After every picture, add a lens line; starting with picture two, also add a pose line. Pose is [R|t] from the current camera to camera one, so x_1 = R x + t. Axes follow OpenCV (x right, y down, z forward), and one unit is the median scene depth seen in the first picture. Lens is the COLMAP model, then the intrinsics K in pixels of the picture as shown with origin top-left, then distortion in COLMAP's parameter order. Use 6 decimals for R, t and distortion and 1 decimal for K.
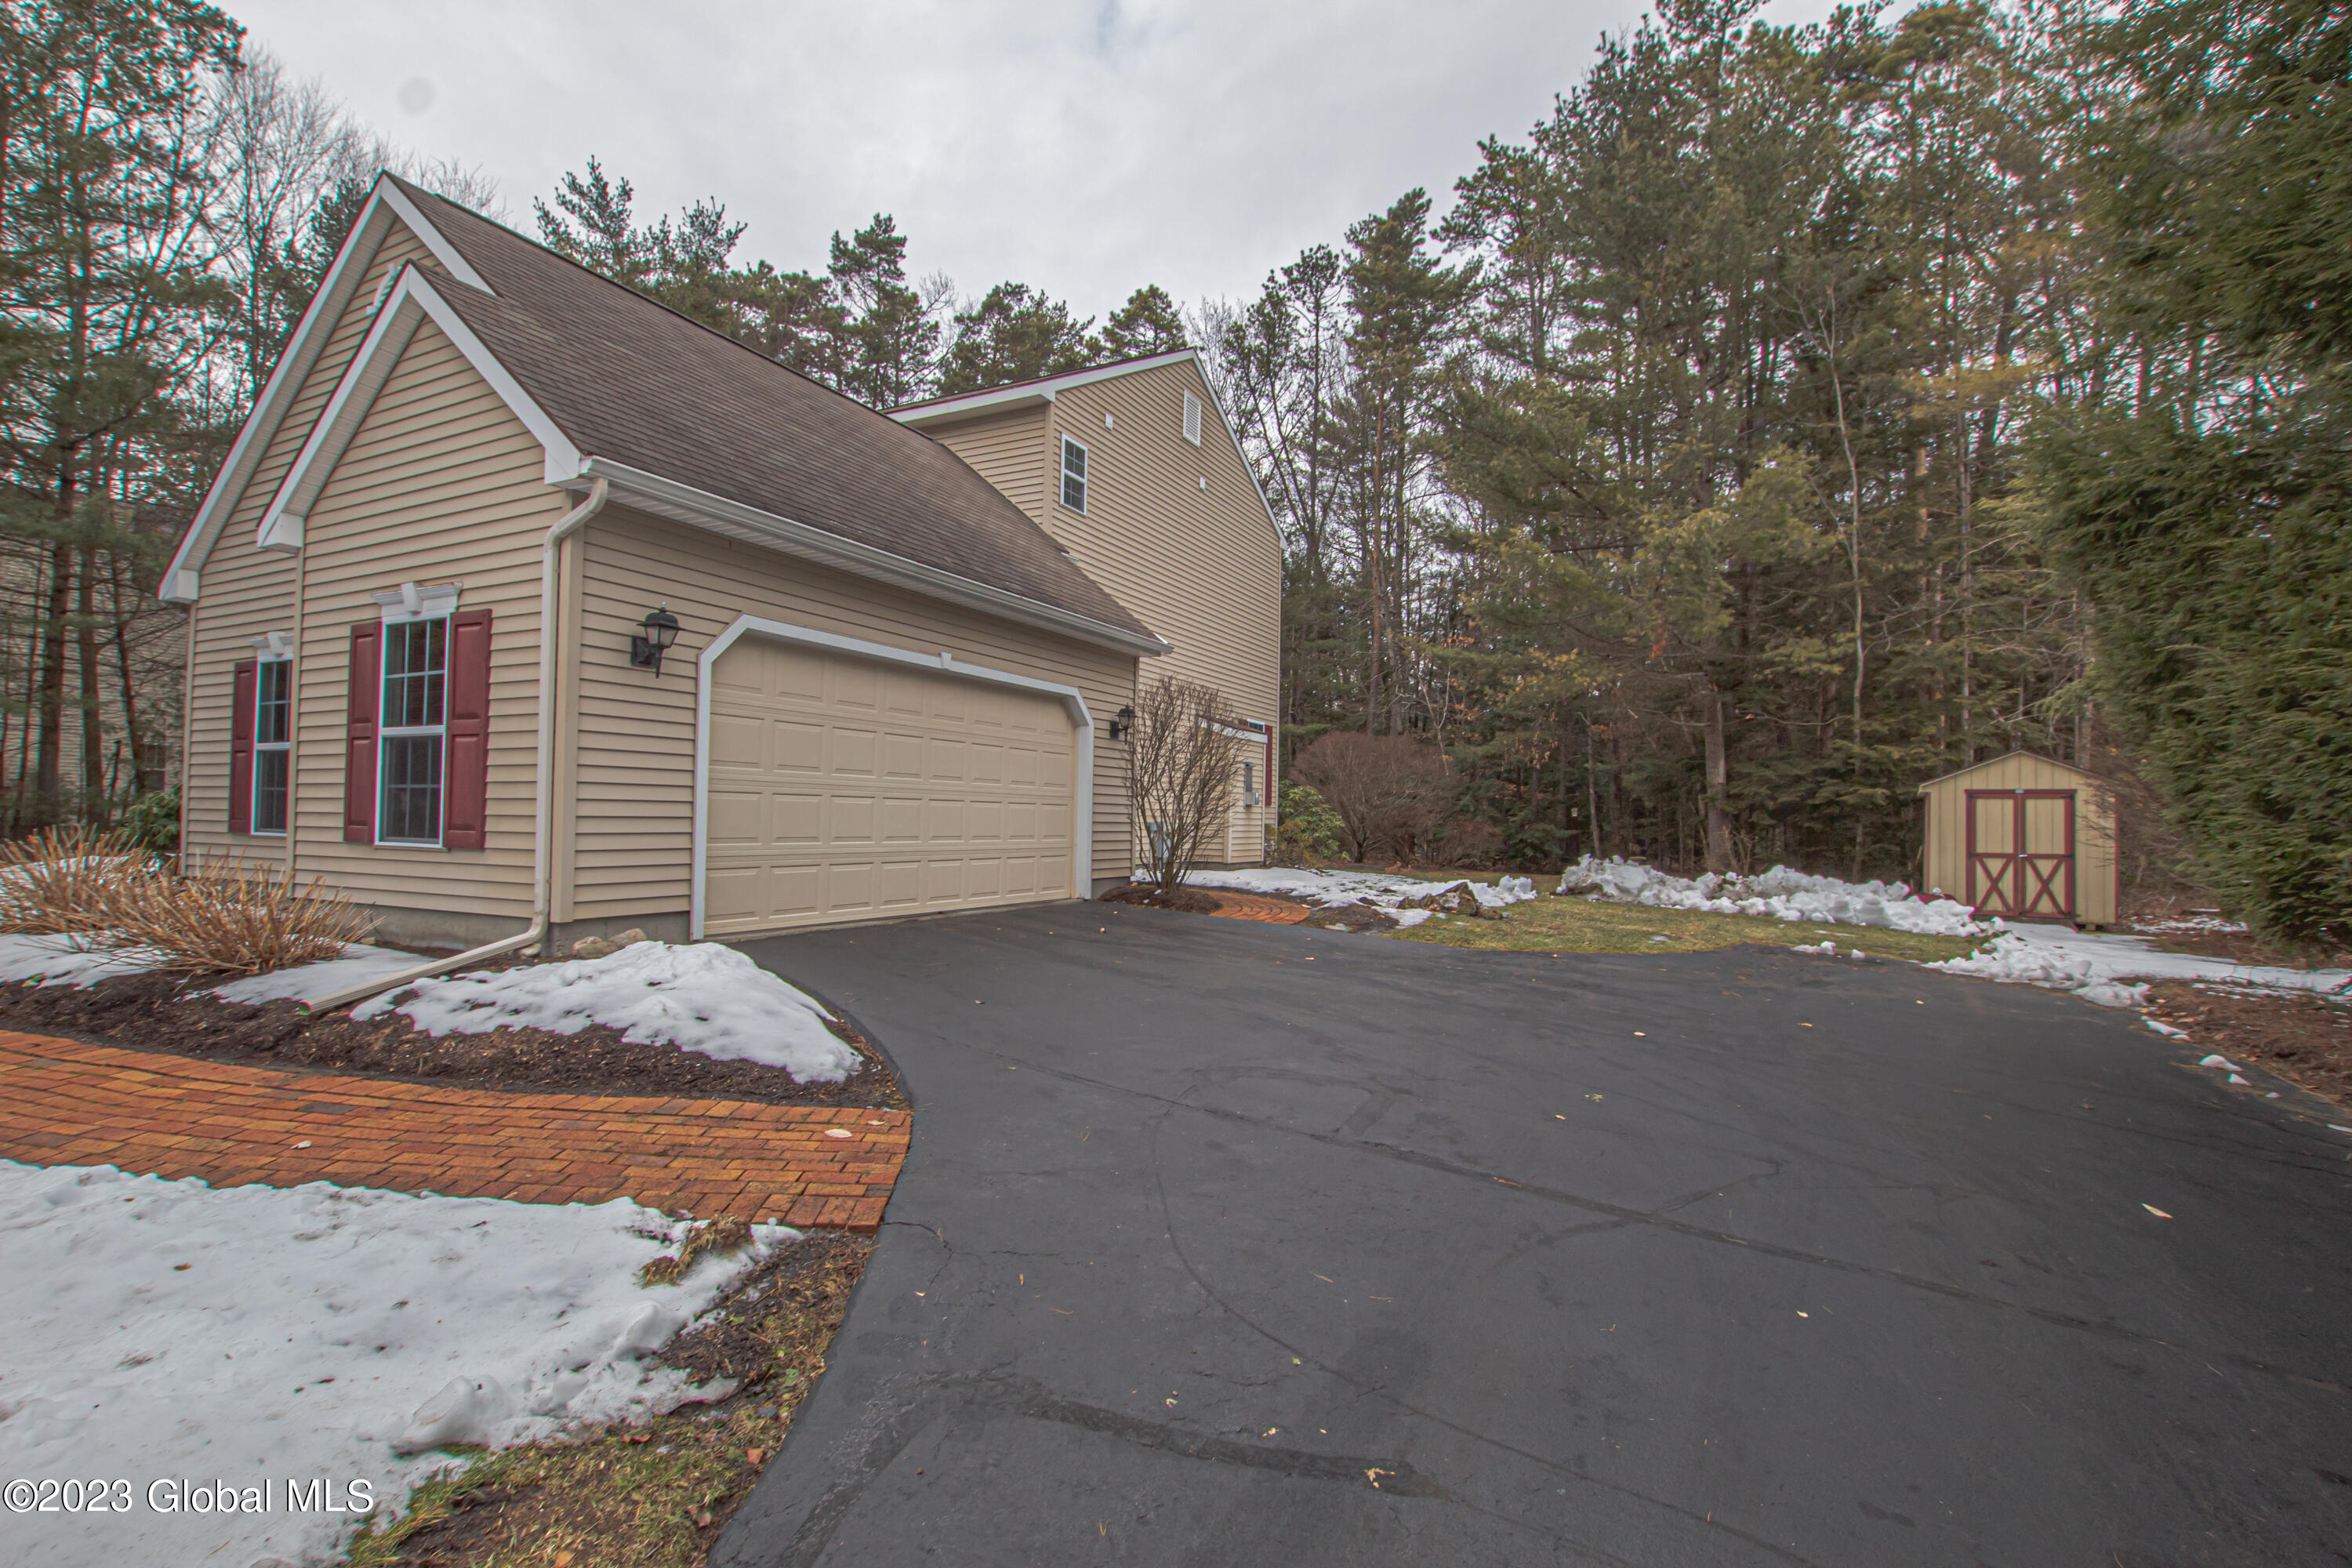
lens RADIAL K [[1087.4, 0, 1180.3], [0, 1087.4, 801.2], [0, 0, 1]] dist [-0.037173, 0.005432]
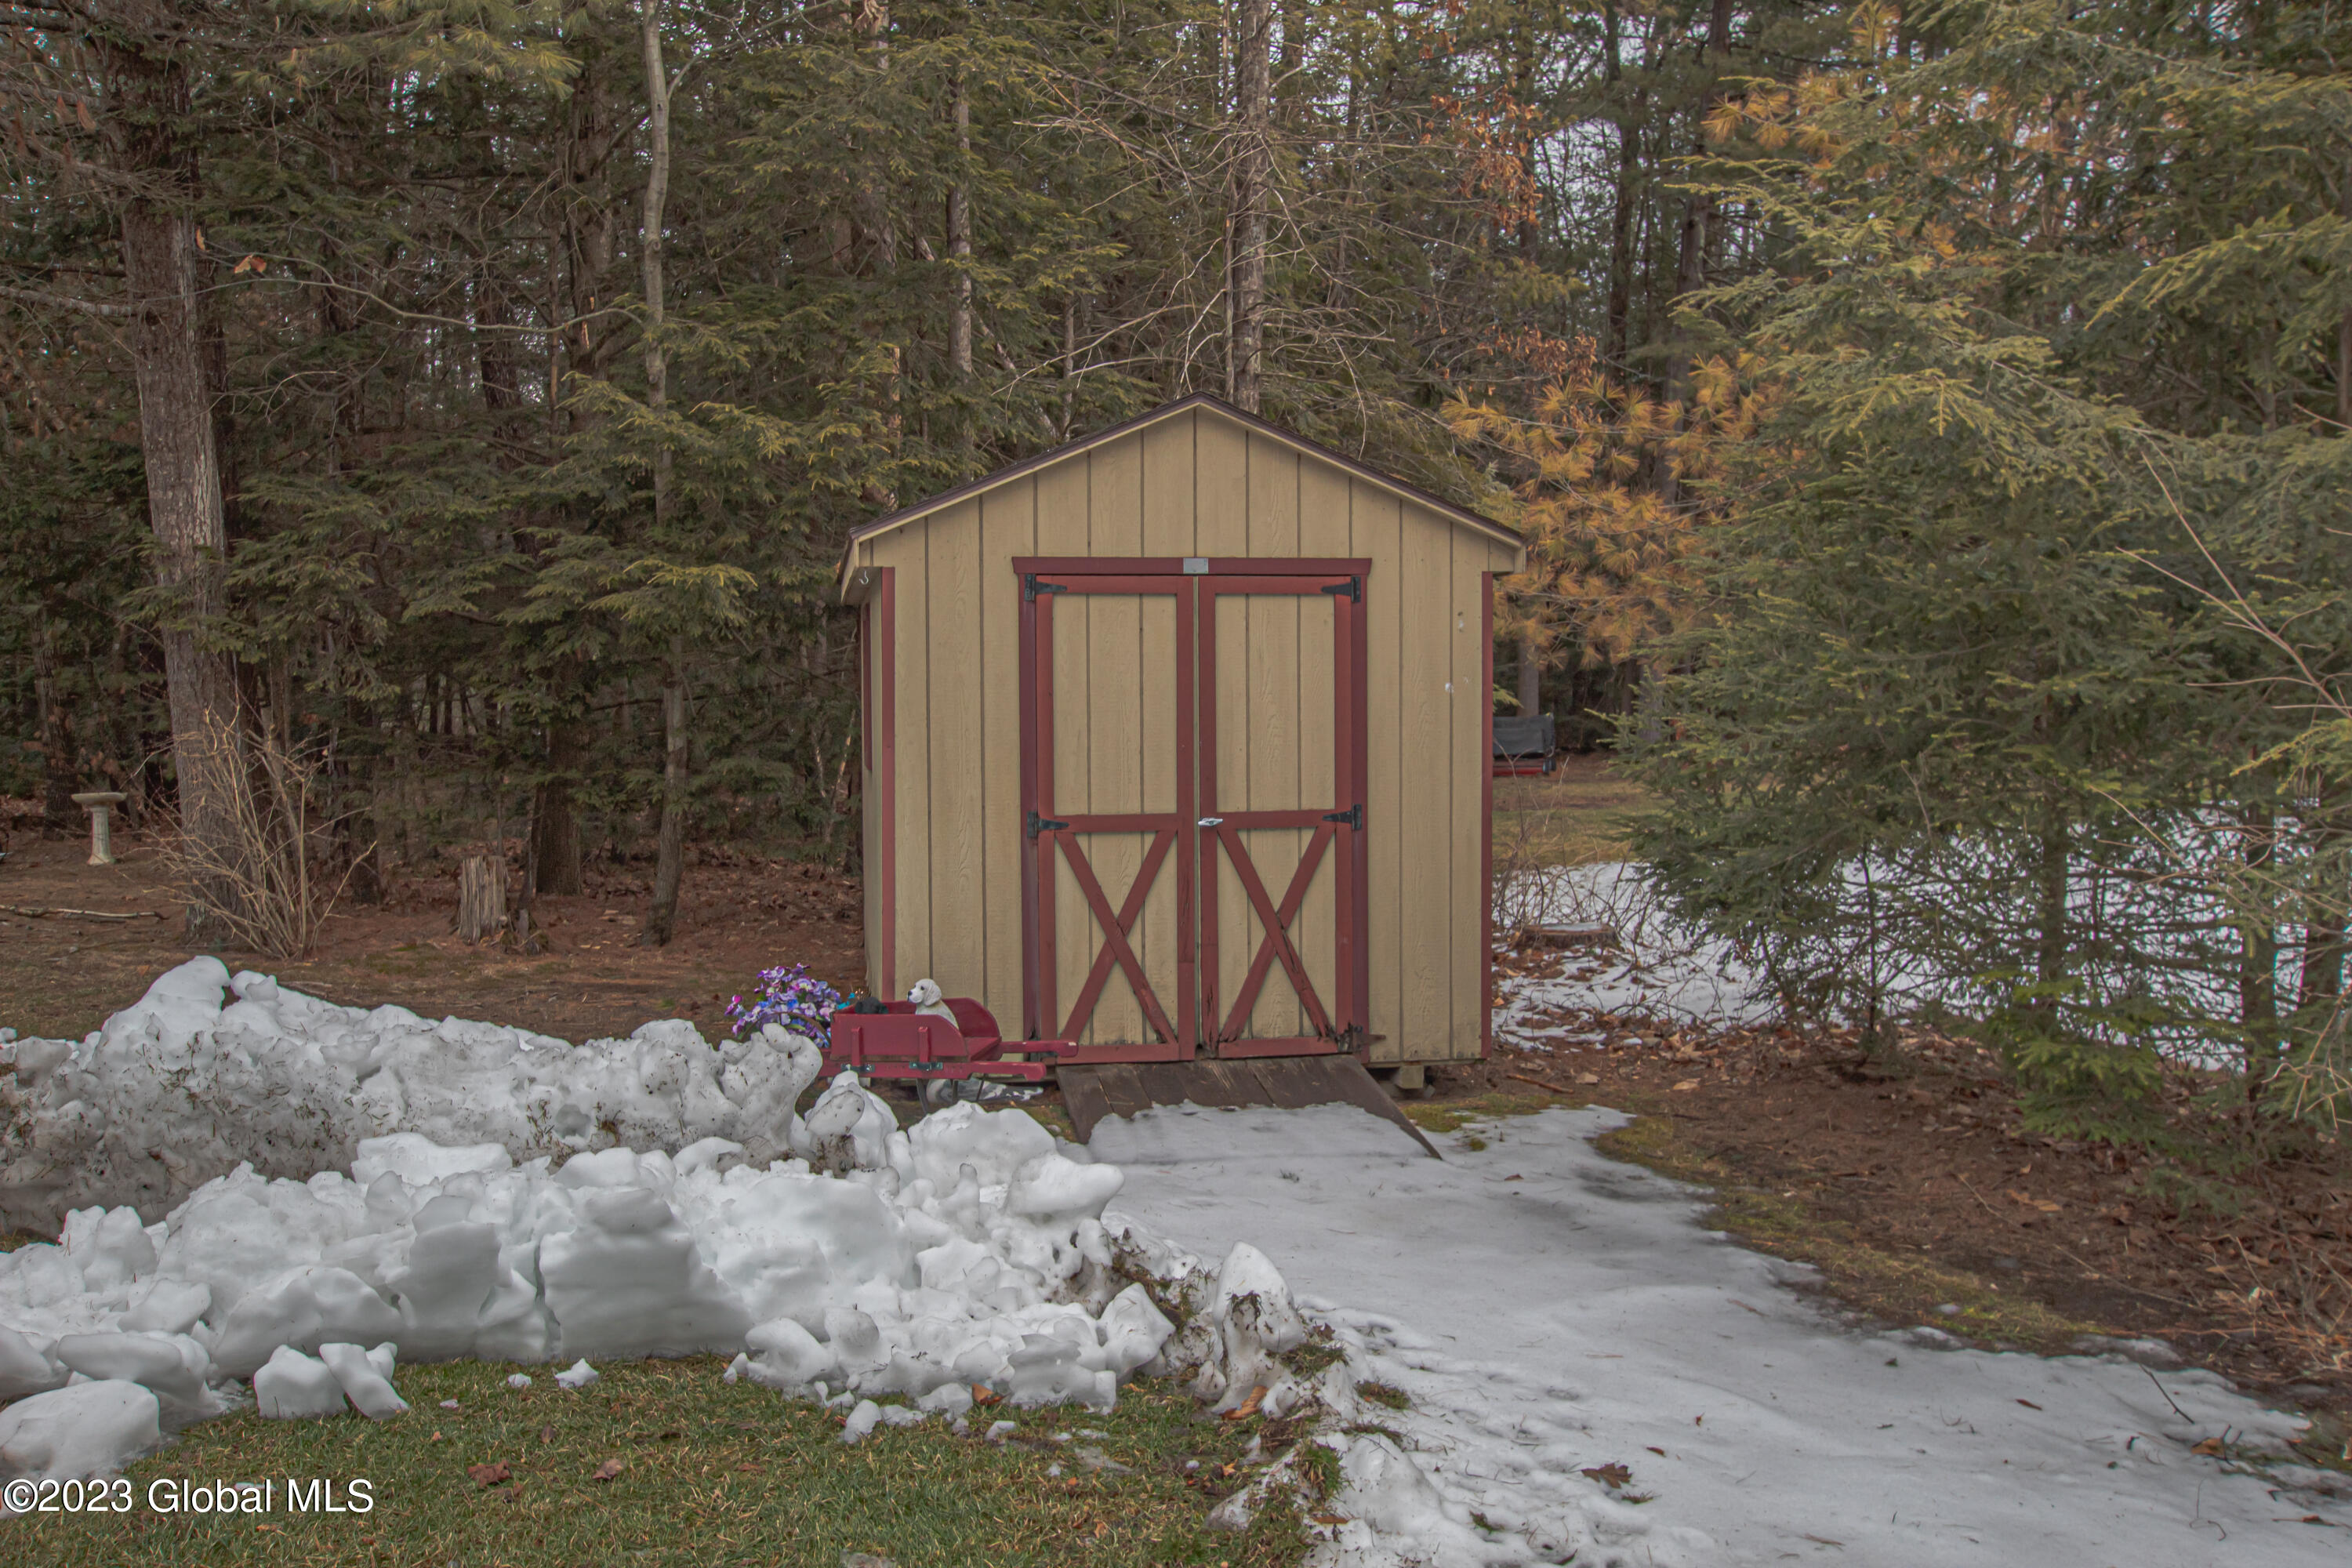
lens RADIAL K [[2024.6, 0, 1167.7], [0, 2024.6, 783.0], [0, 0, 1]] dist [0.006905, 0.004838]
pose [[0.720933, -0.058207, 0.690556, 0.399985], [0.003963, 0.996796, 0.079882, 0.003122], [-0.692994, -0.054853, 0.718854, 0.583940]]
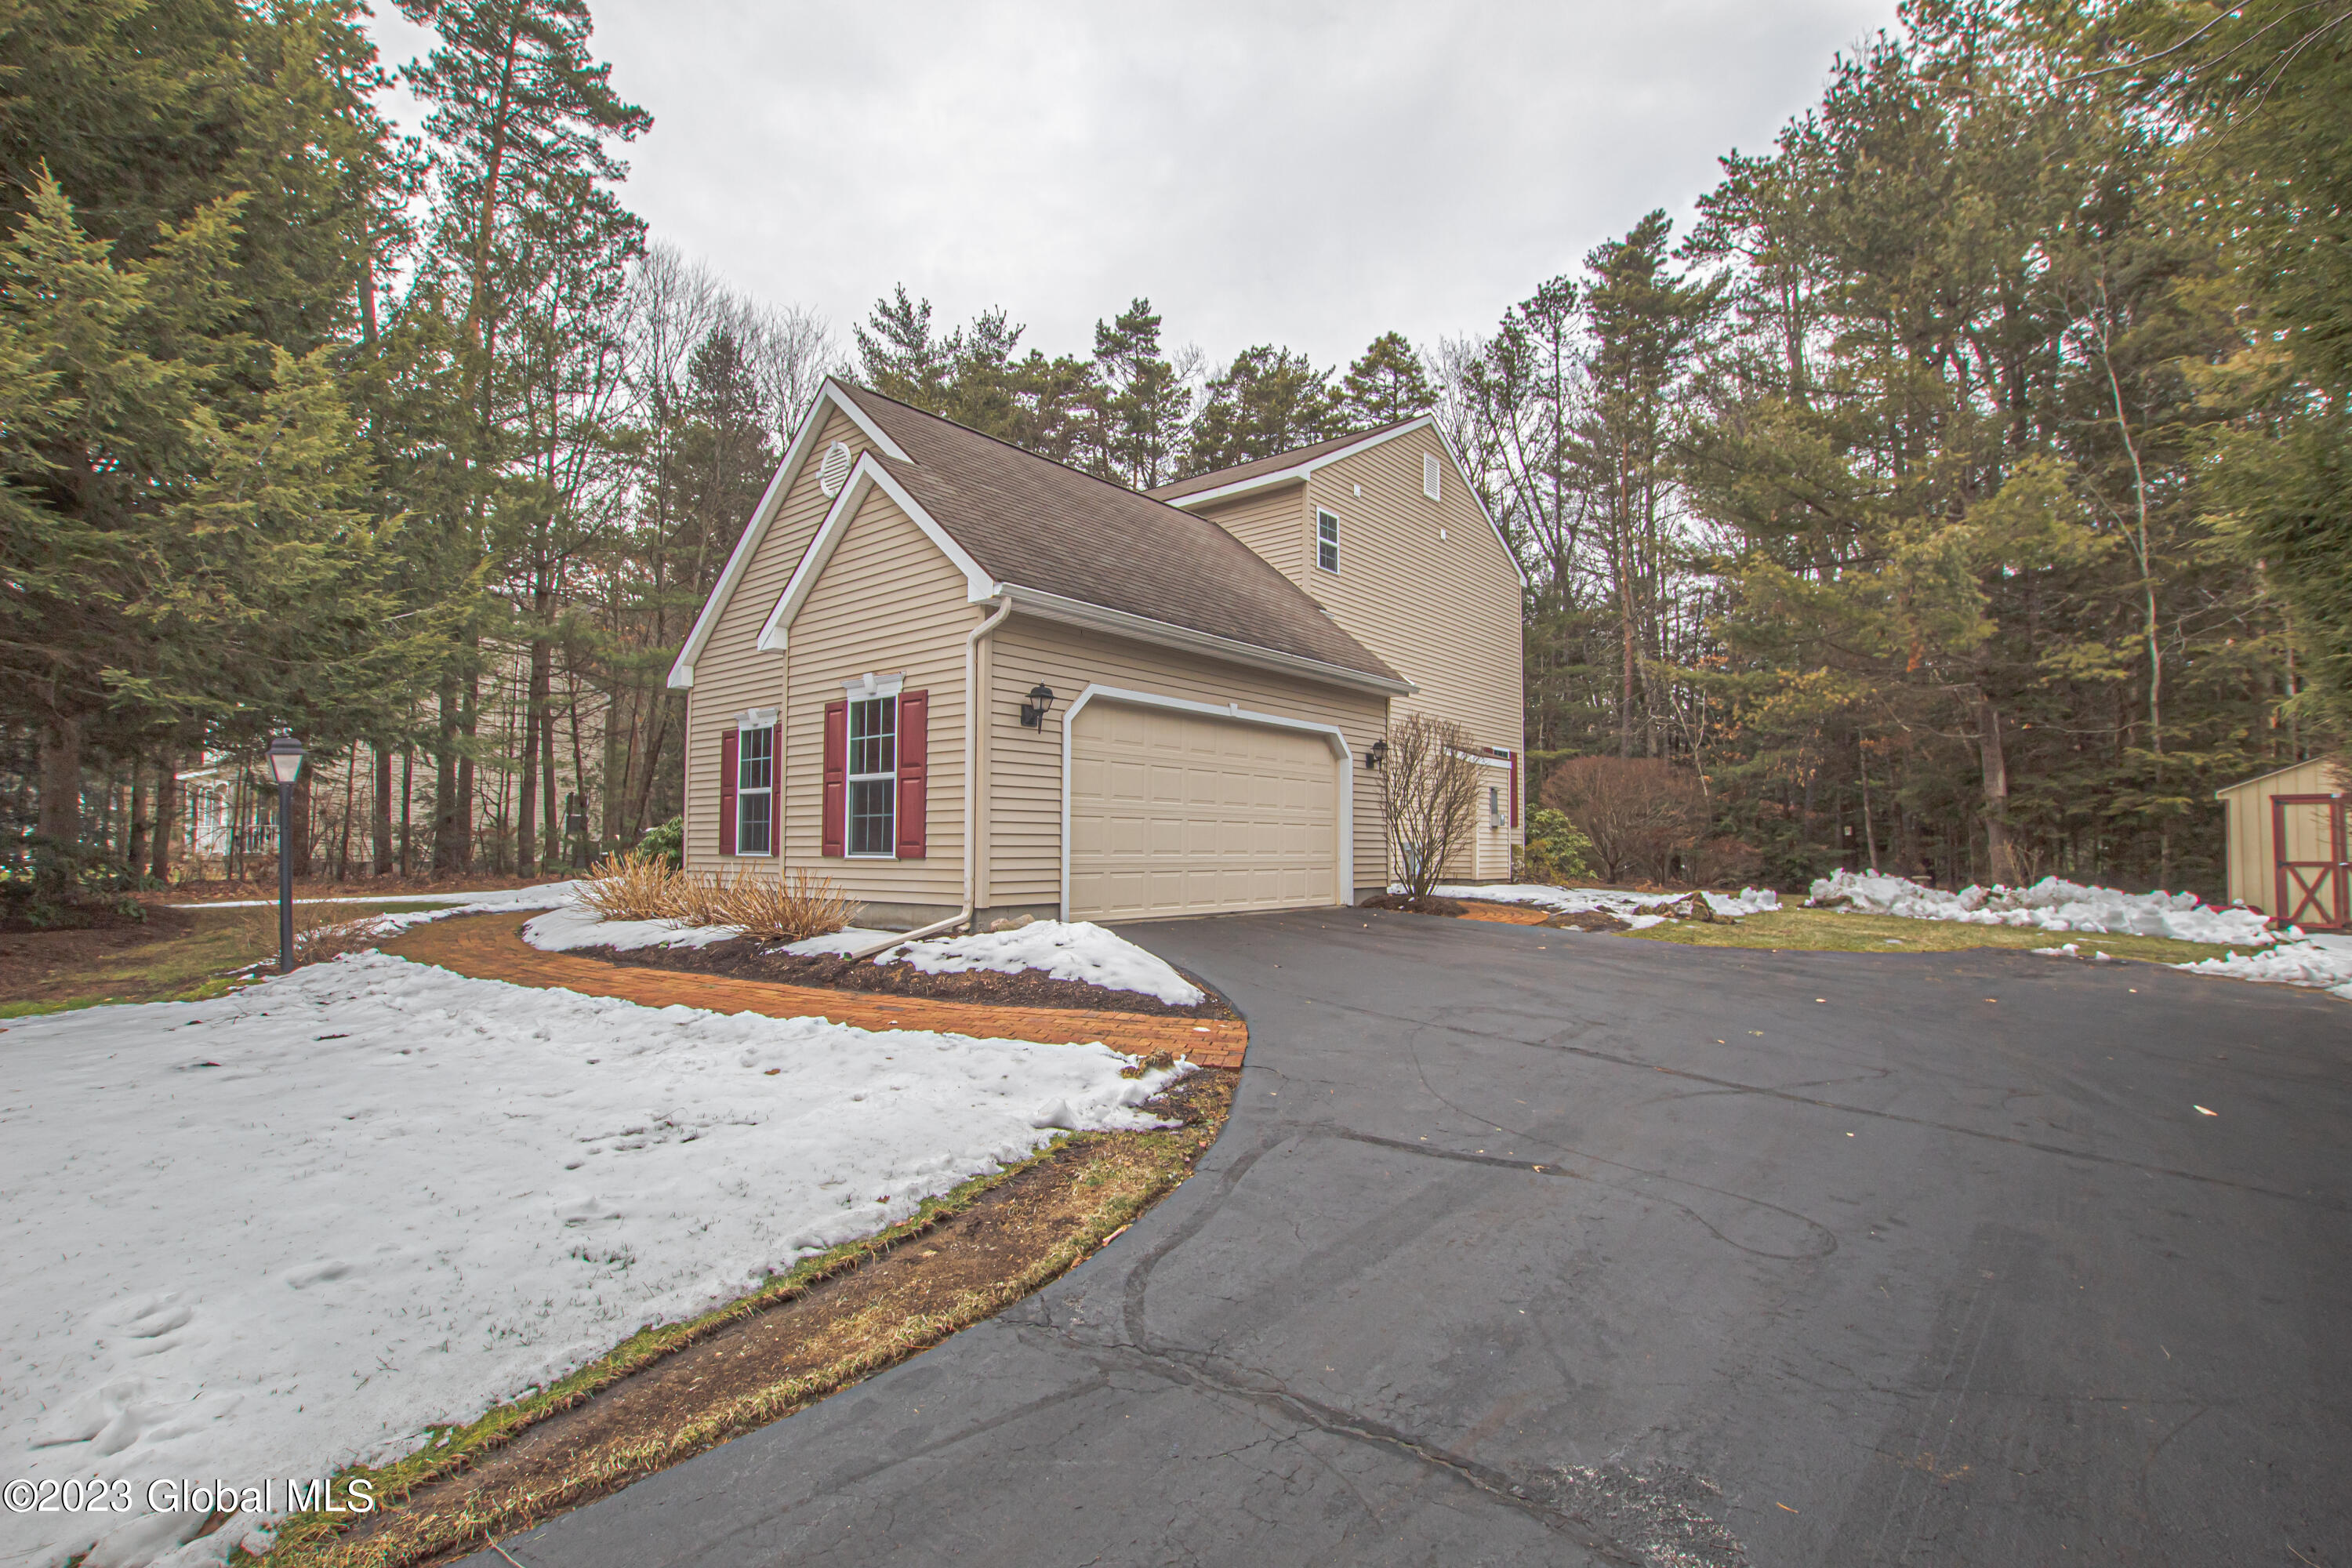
lens RADIAL K [[1087.4, 0, 1177.7], [0, 1087.4, 801.3], [0, 0, 1]] dist [-0.037173, 0.005432]
pose [[0.973352, -0.023095, -0.228149, 0.002323], [0.016343, 0.999372, -0.031441, 0.007253], [0.228732, 0.026874, 0.973118, -0.119322]]
